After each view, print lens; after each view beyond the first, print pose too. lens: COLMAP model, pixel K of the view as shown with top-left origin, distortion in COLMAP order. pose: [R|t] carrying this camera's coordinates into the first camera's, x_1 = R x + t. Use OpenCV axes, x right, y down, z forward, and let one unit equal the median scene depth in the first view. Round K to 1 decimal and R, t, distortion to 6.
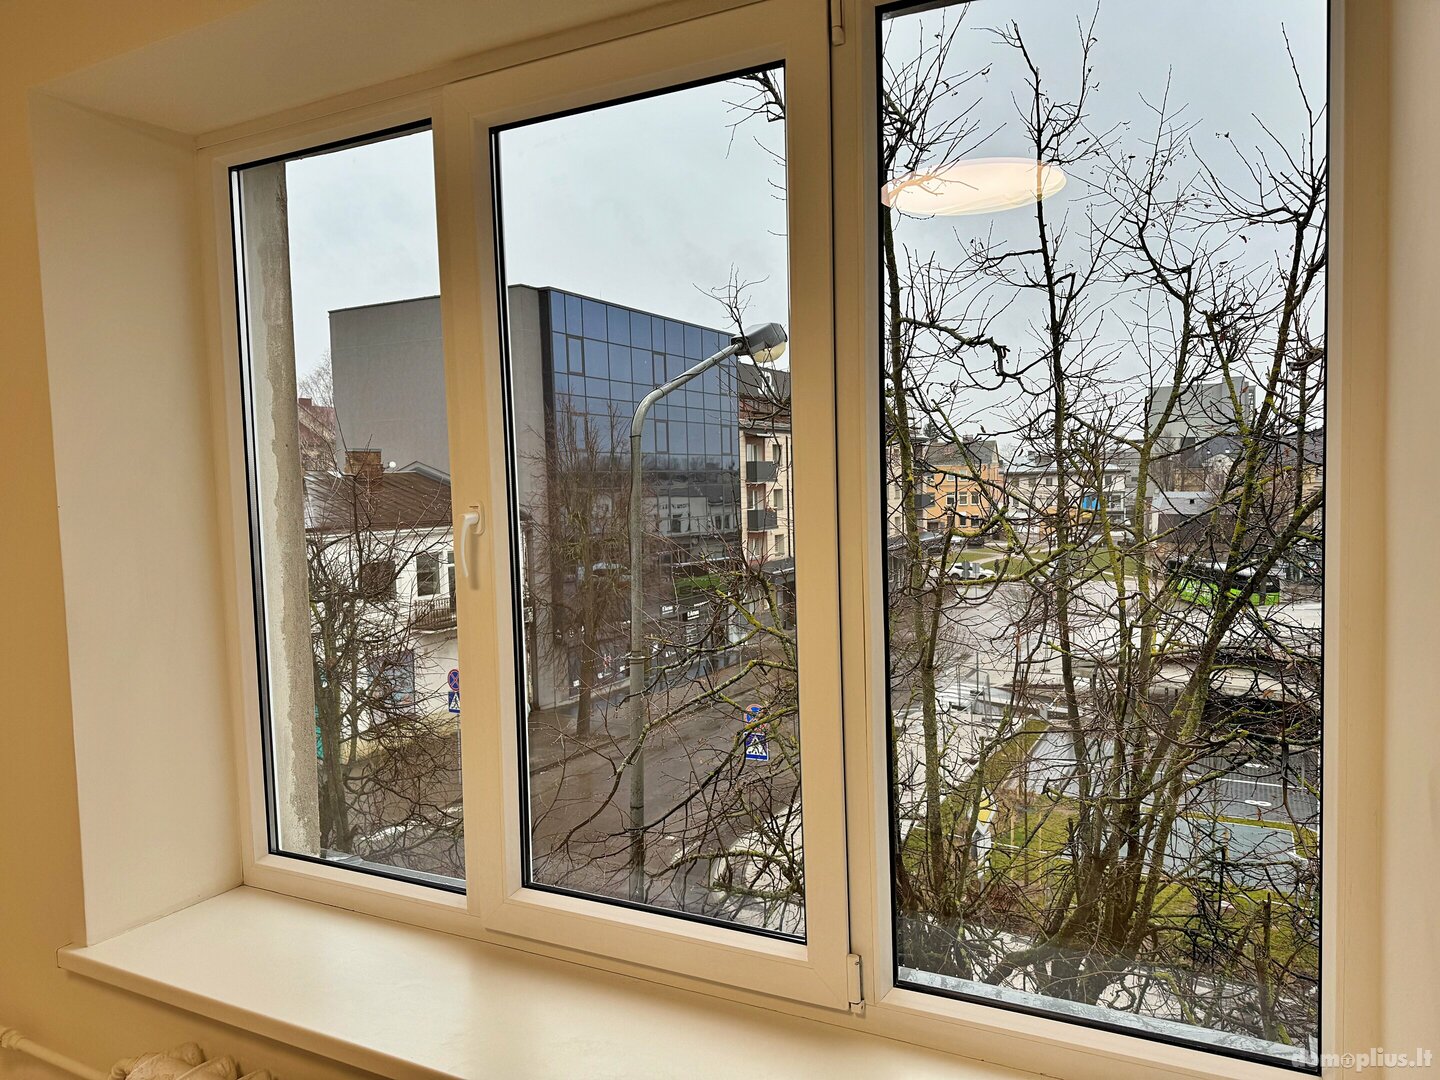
lens RADIAL K [[1017.7, 0, 722.5], [0, 1017.7, 543.4], [0, 0, 1]] dist [0.001637, -0.000232]
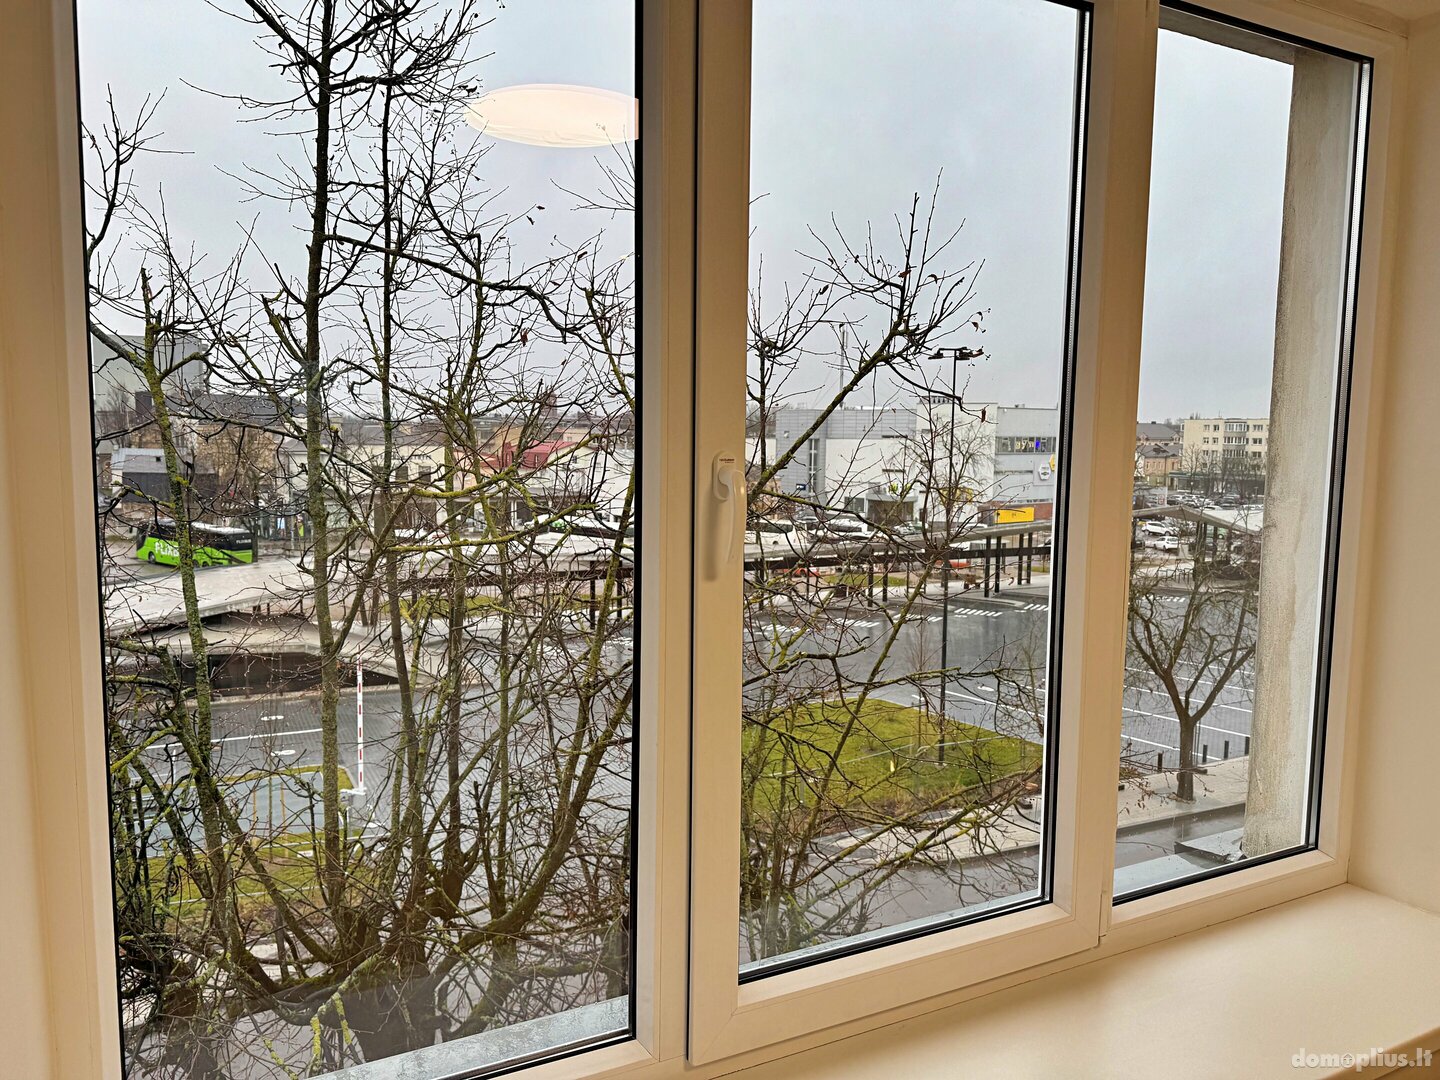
lens RADIAL K [[1017.7, 0, 721.7], [0, 1017.7, 538.8], [0, 0, 1]] dist [0.001637, -0.000232]
pose [[0.565748, -0.041935, 0.823511, -0.266158], [0.012260, 0.999023, 0.042450, -0.003476], [-0.824487, -0.013920, 0.565709, 0.201230]]
